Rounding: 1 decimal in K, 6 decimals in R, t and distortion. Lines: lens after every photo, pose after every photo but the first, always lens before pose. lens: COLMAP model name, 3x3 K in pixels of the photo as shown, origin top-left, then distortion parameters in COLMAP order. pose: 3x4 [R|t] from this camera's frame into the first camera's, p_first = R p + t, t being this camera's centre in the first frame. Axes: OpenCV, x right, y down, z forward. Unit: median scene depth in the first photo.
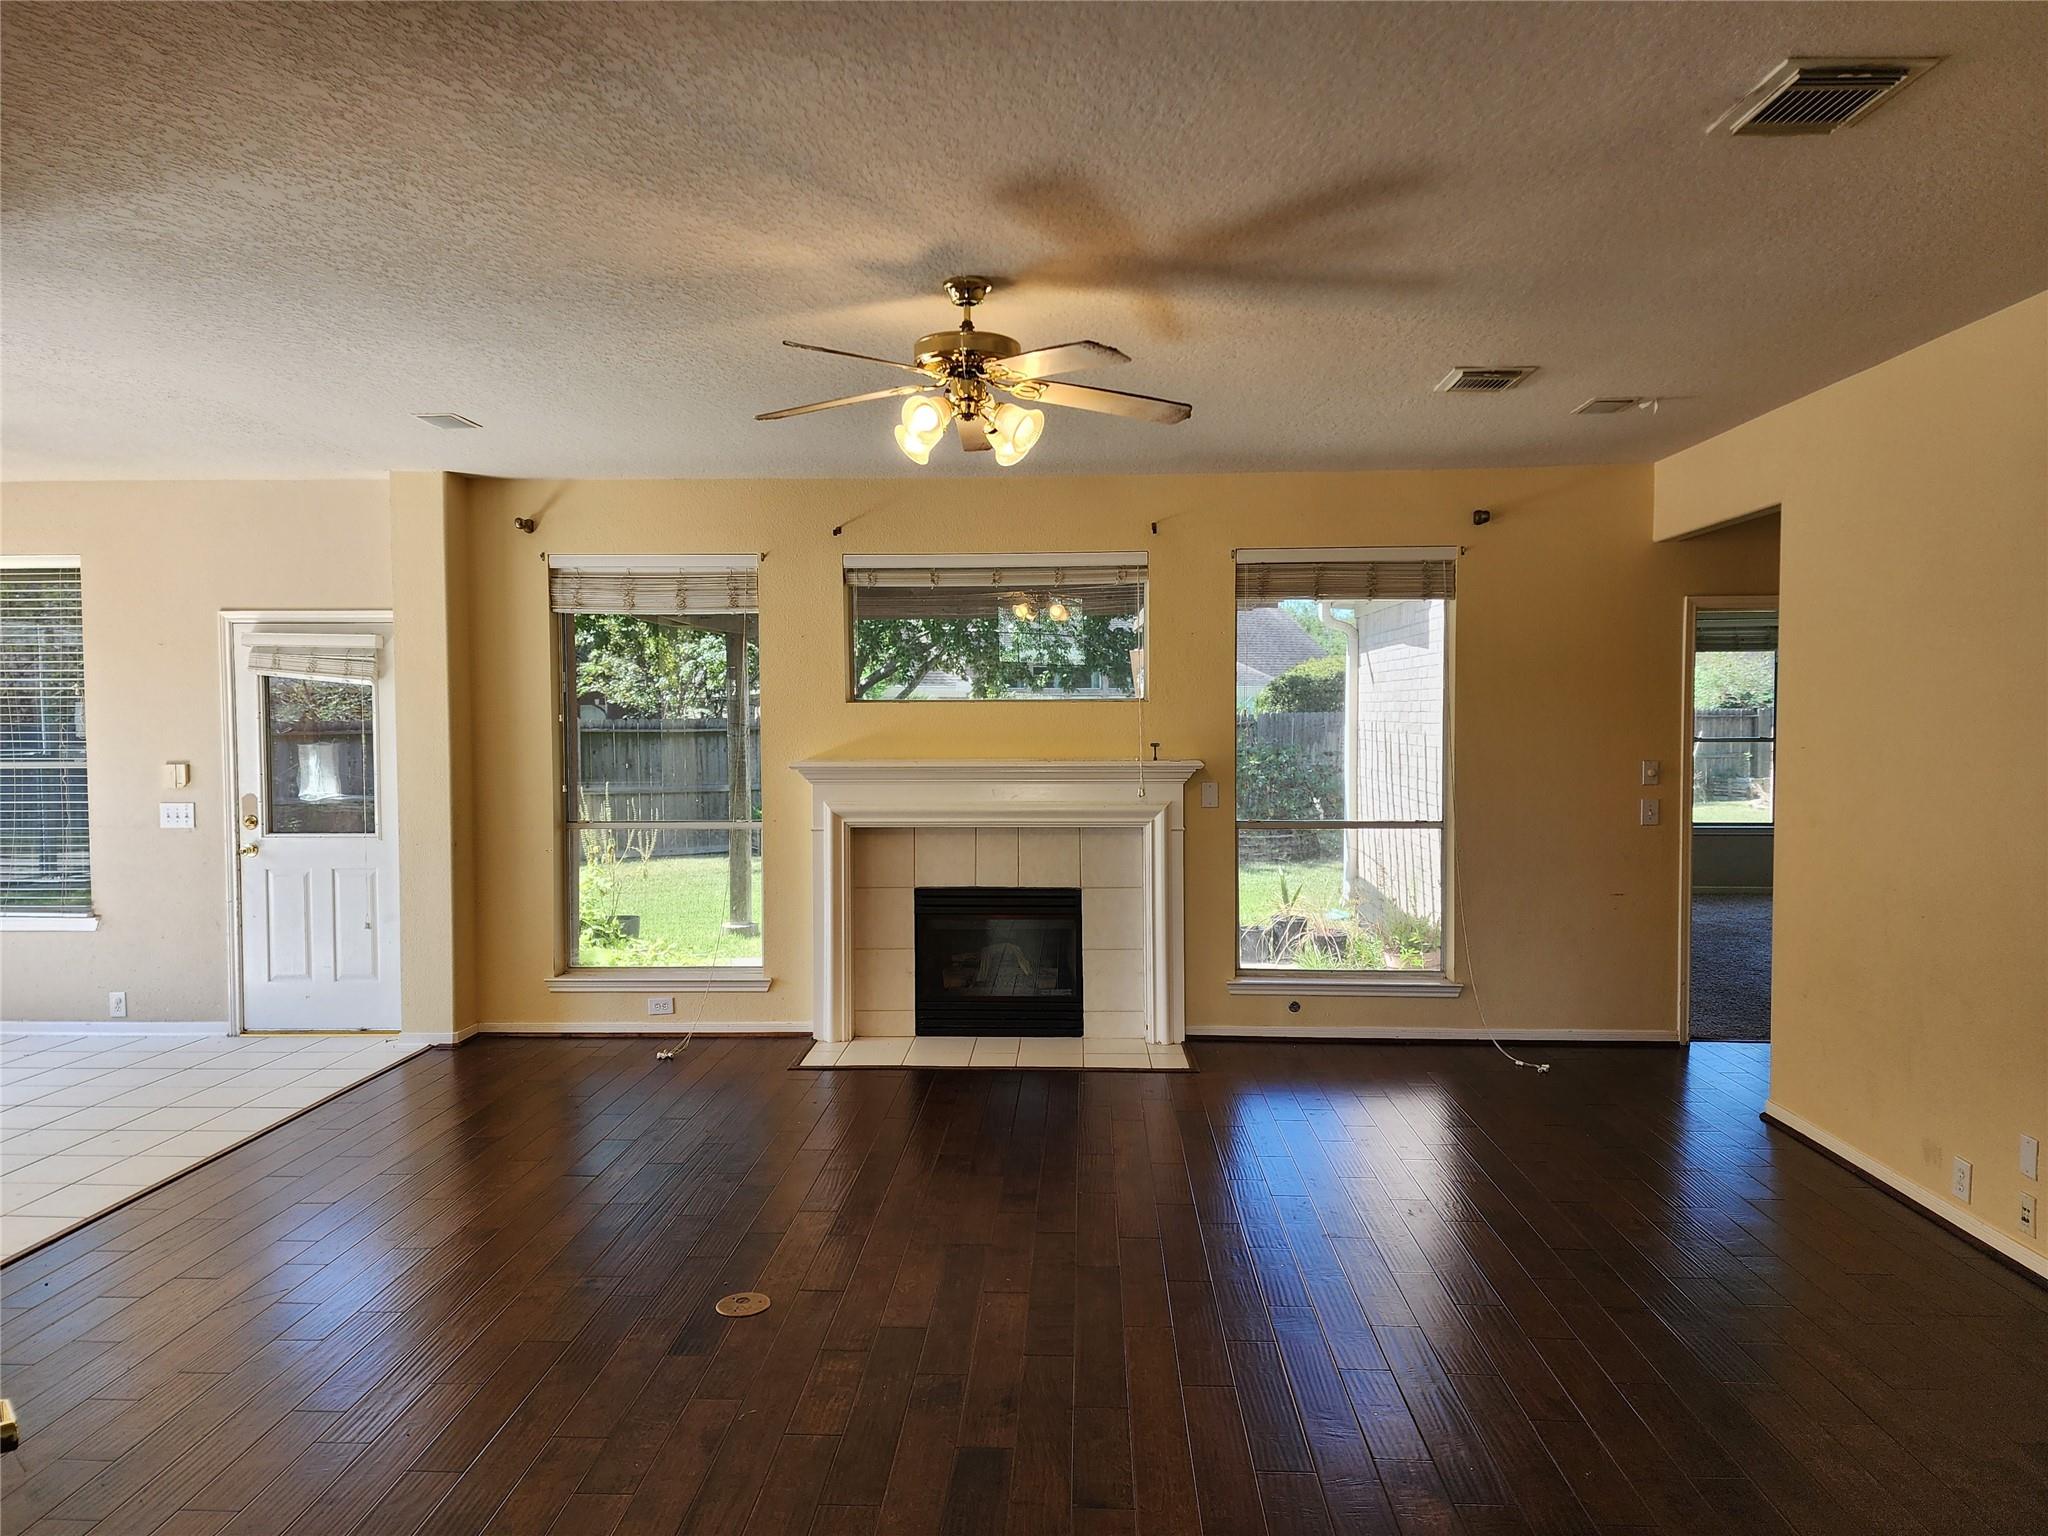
lens RADIAL K [[1373.9, 0, 1031.5], [0, 1373.9, 770.2], [0, 0, 1]] dist [0.043605, -0.000671]
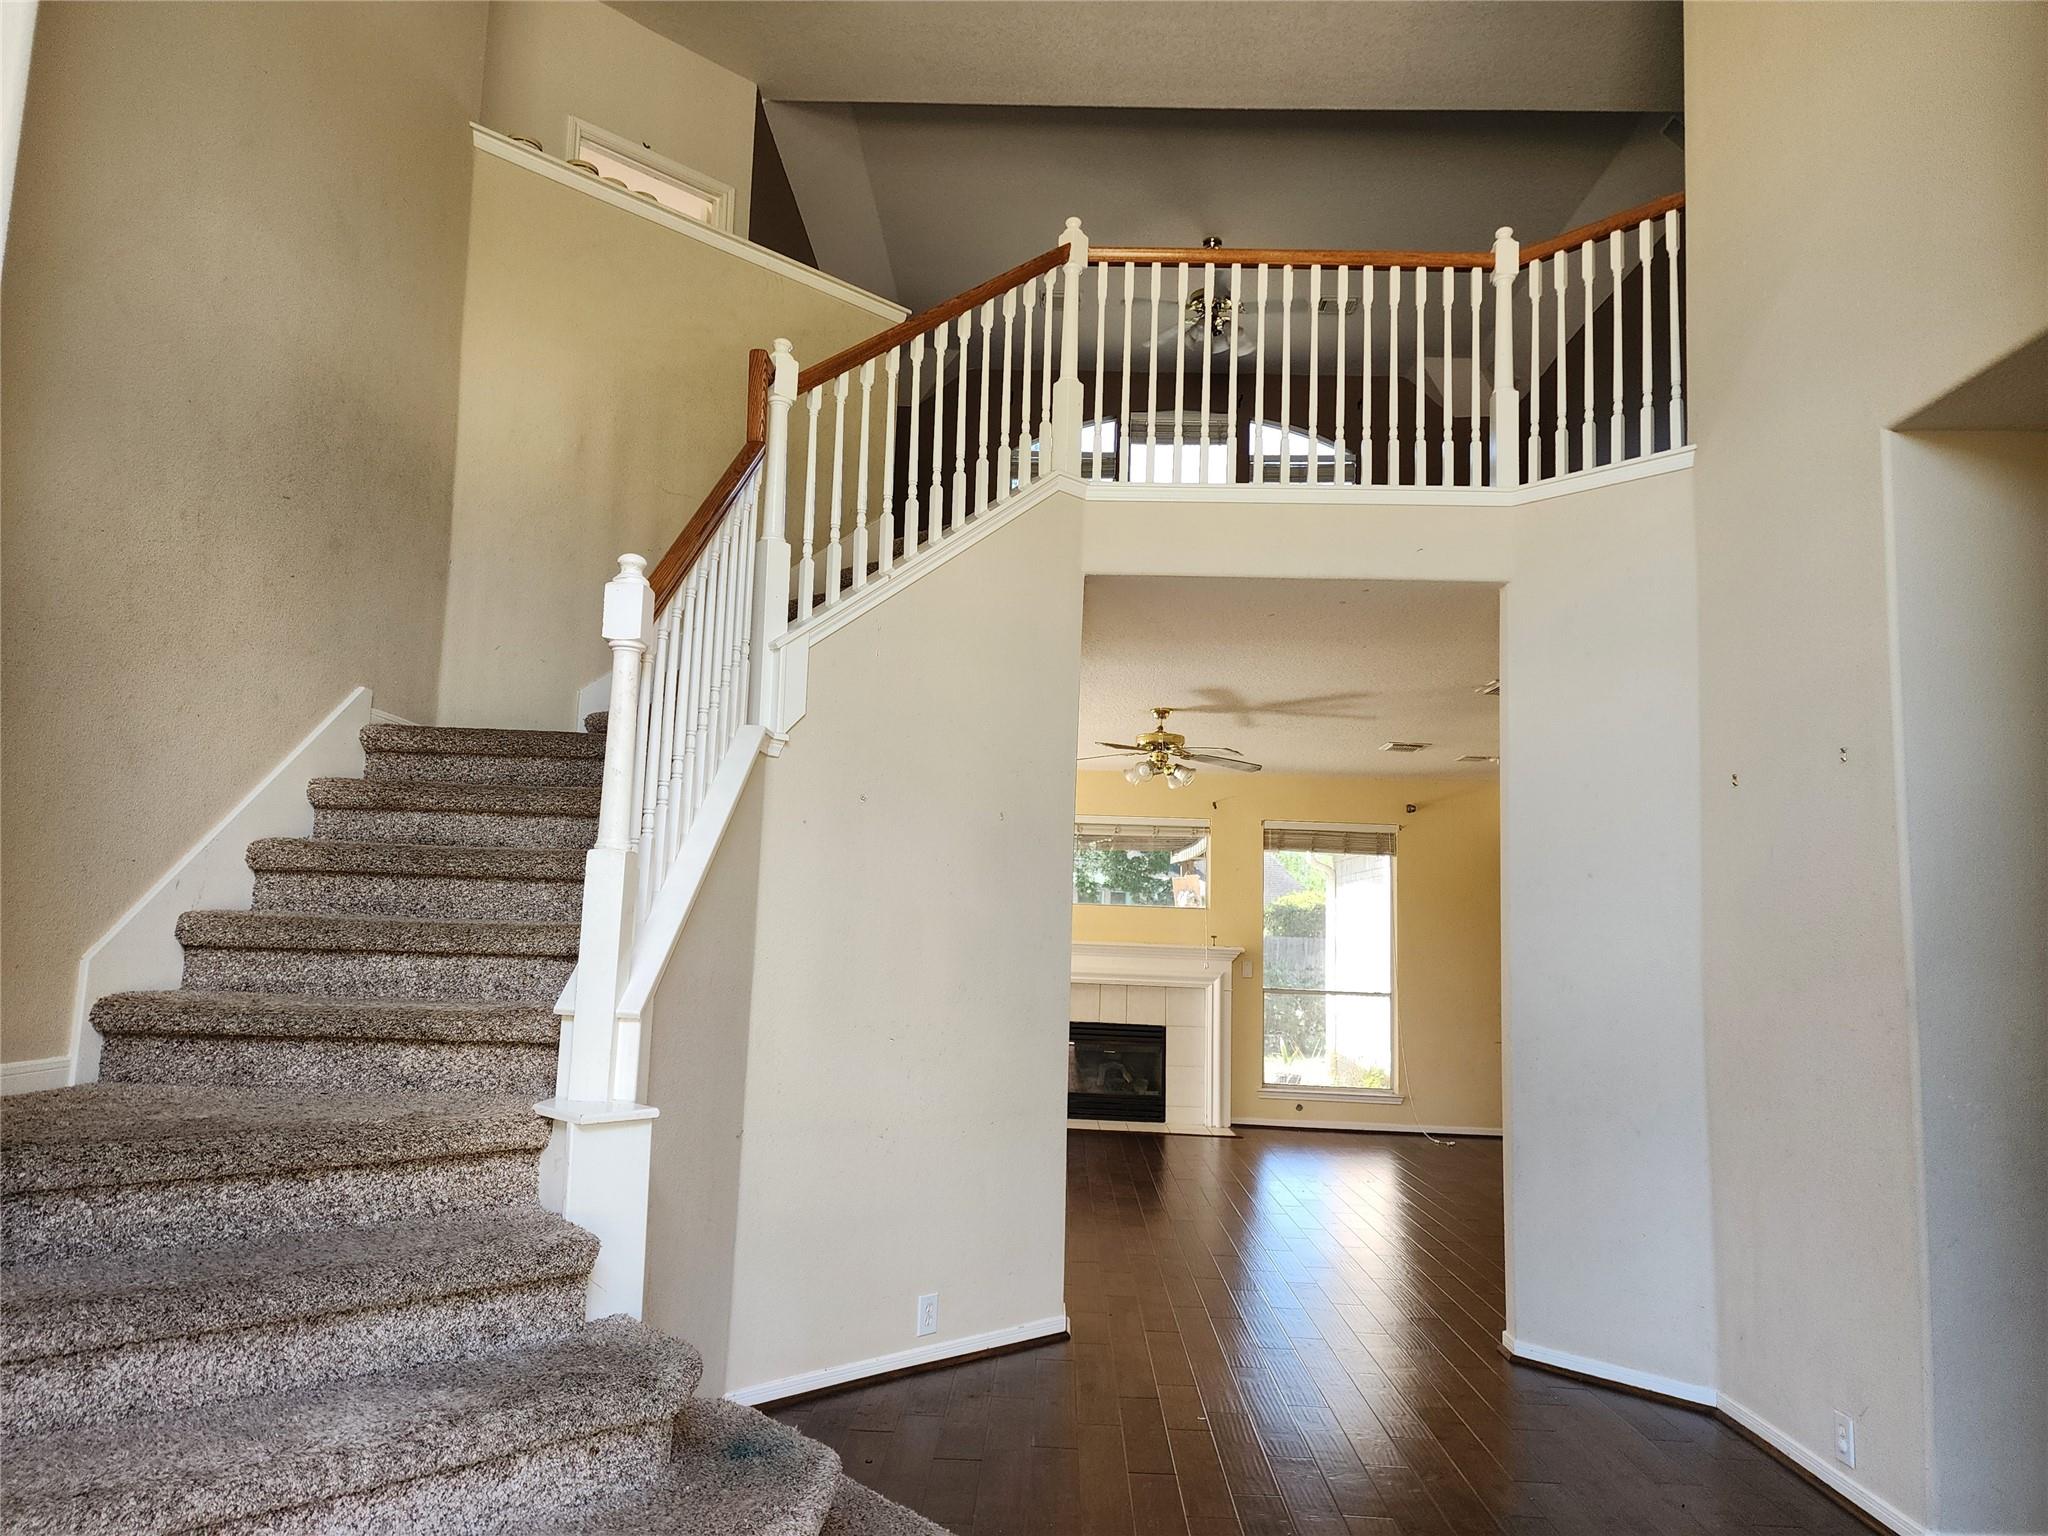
lens RADIAL K [[1373.9, 0, 1016.3], [0, 1373.9, 772.9], [0, 0, 1]] dist [0.043605, -0.000671]
pose [[0.999251, 0.038547, 0.003524, -0.155465], [-0.037490, 0.986439, -0.159790, 0.058052], [-0.009635, 0.159538, 0.987145, -0.630765]]
